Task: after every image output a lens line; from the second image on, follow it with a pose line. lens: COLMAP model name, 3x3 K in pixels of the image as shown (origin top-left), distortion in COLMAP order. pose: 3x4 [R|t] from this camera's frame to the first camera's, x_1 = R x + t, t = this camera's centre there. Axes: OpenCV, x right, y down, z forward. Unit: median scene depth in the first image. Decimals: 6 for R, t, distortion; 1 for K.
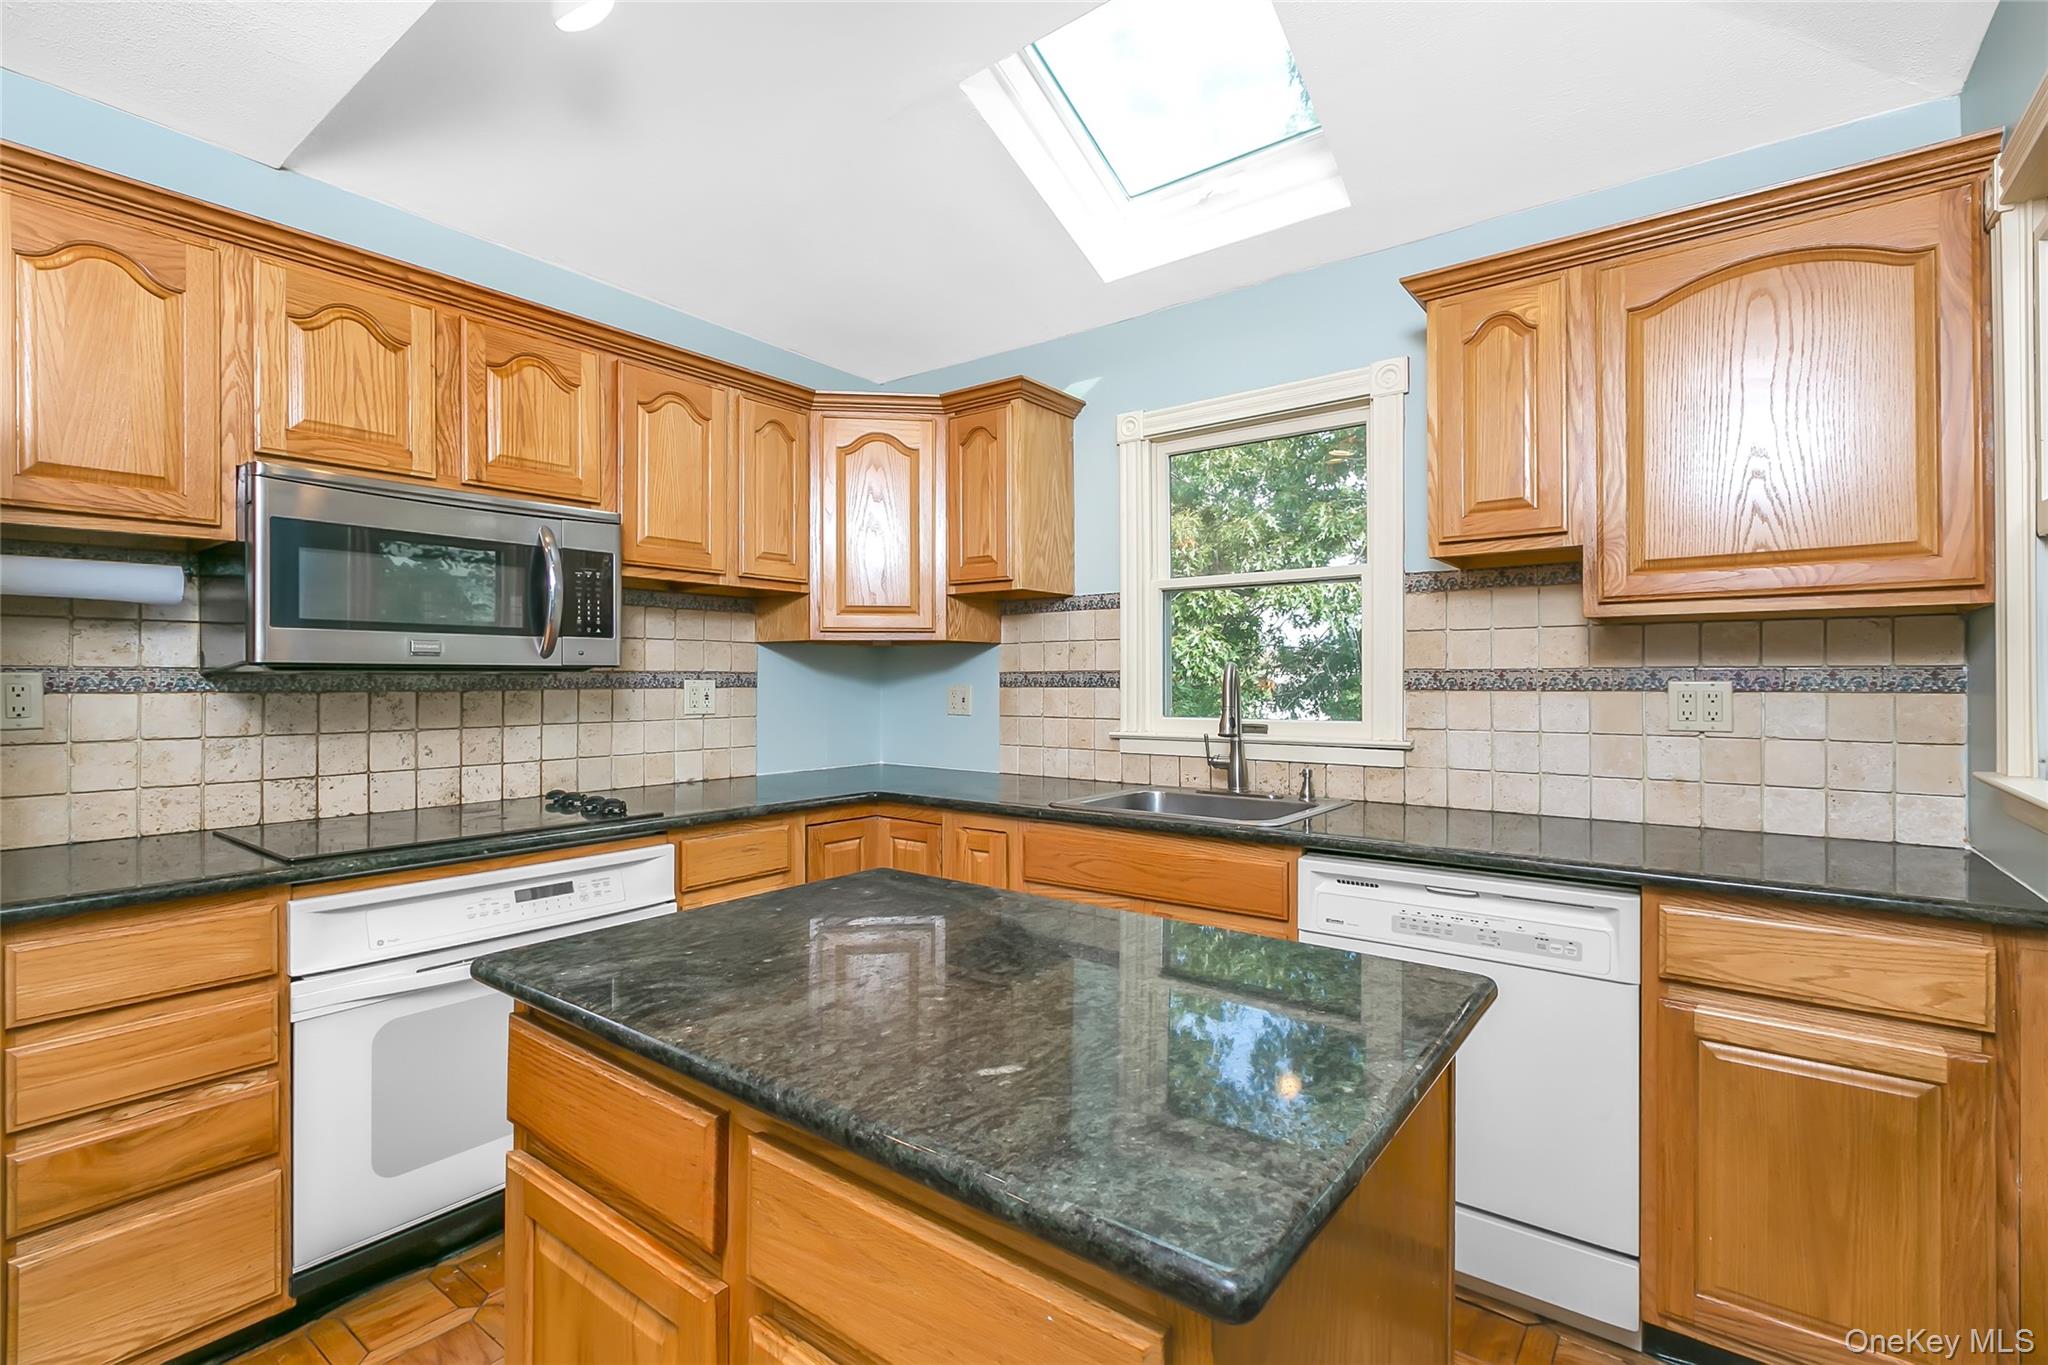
lens RADIAL K [[930.3, 0, 1022.2], [0, 930.3, 672.6], [0, 0, 1]] dist [-0.000054, -0.000163]
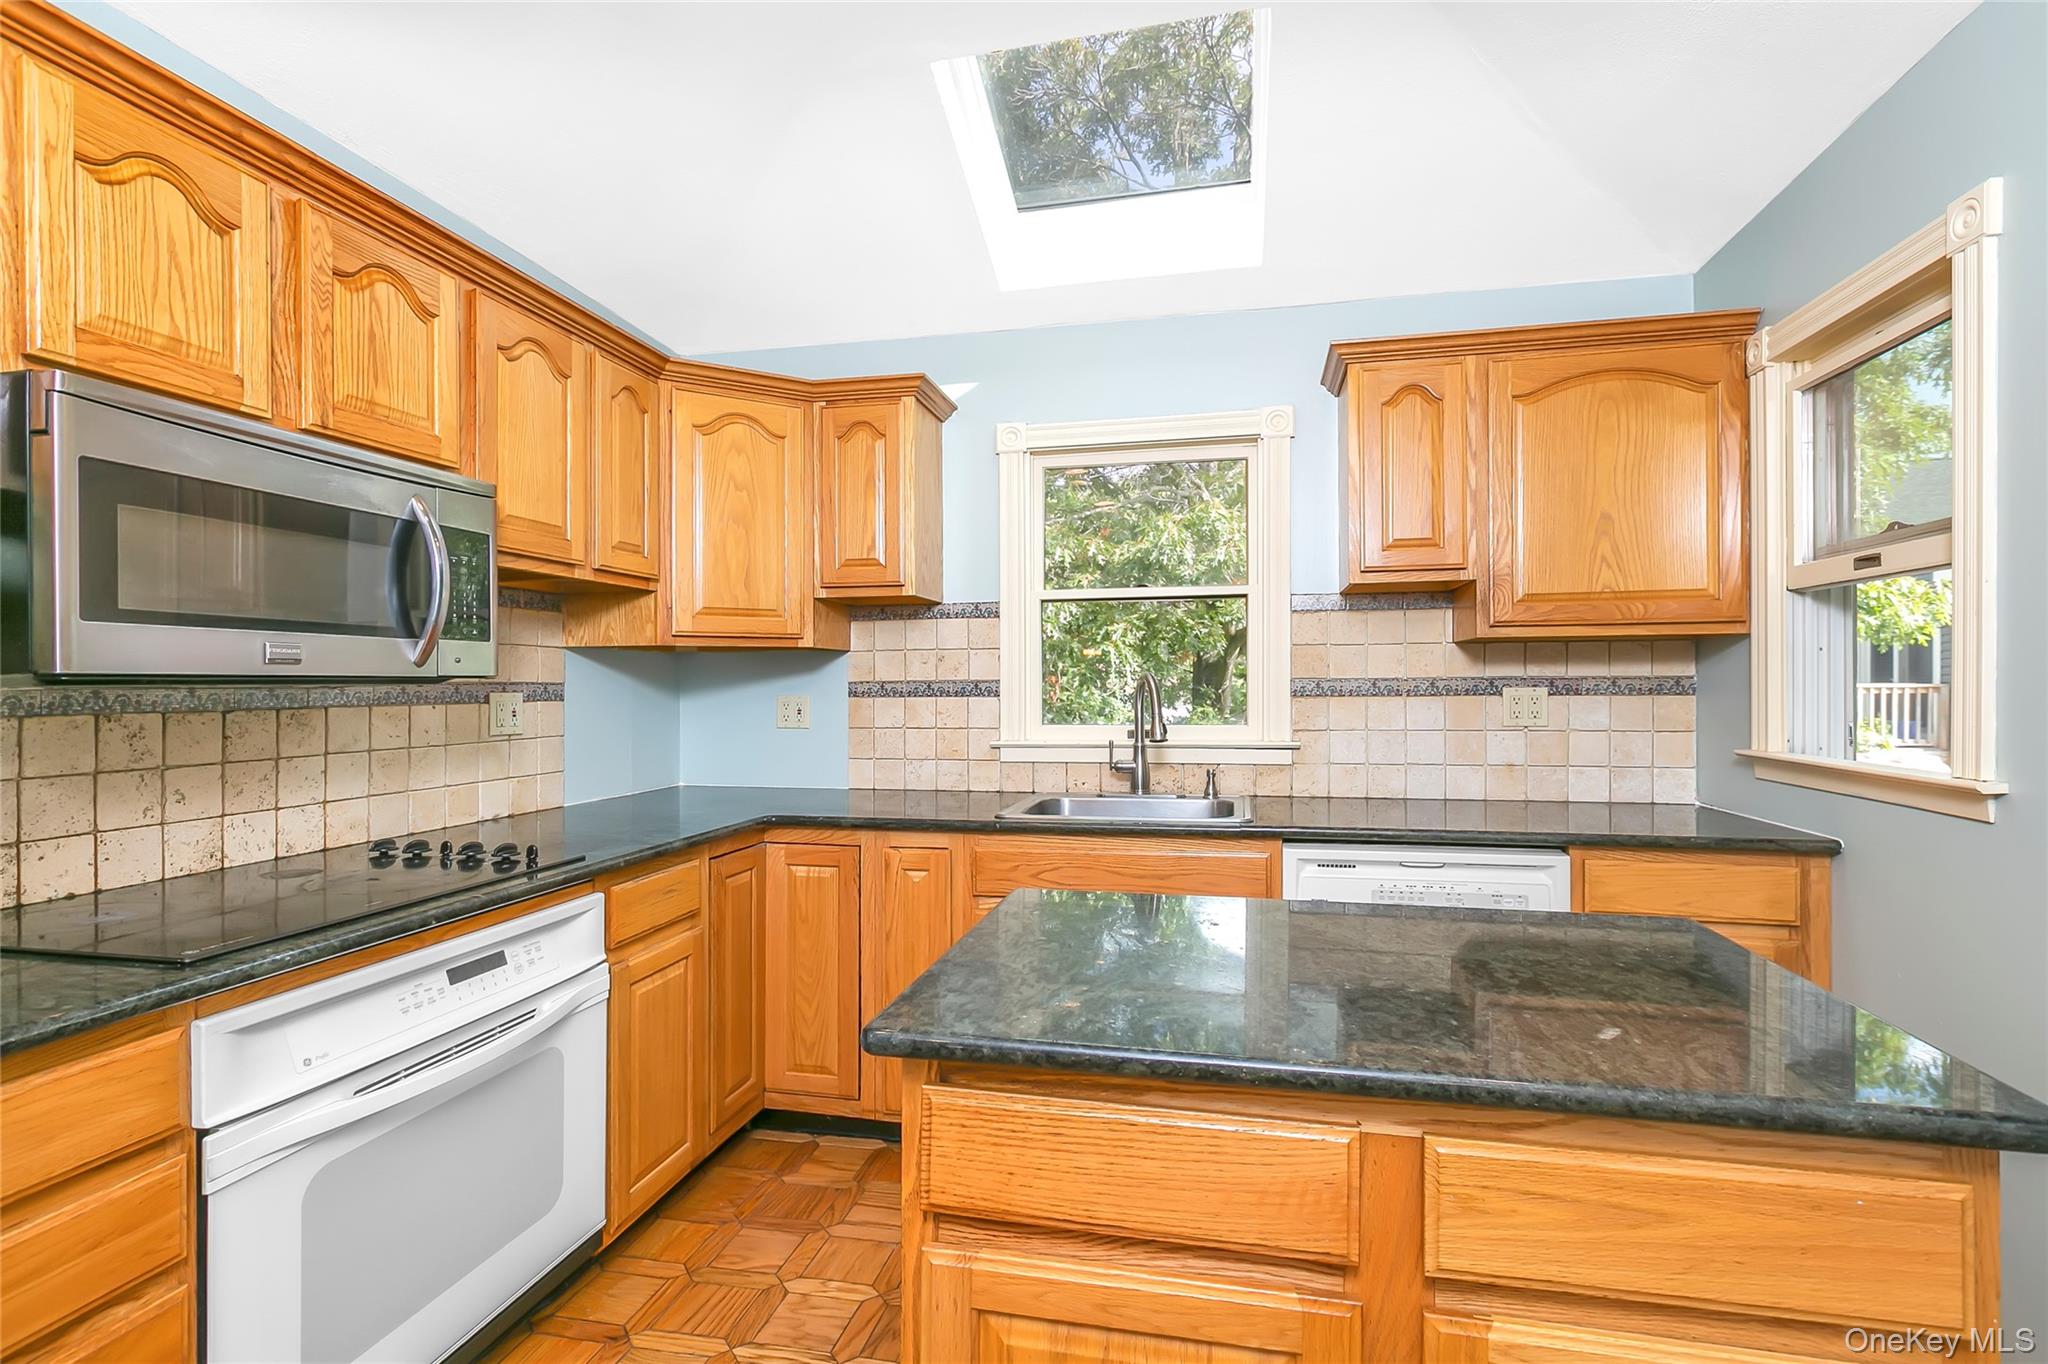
lens RADIAL K [[950.6, 0, 1024.0], [0, 950.6, 682.0], [0, 0, 1]] dist [0.000186, -0.000786]
pose [[0.908528, -0.004081, 0.417803, -0.371491], [0.002870, 0.999990, 0.003528, -0.004230], [-0.417813, -0.002006, 0.908531, 0.074516]]
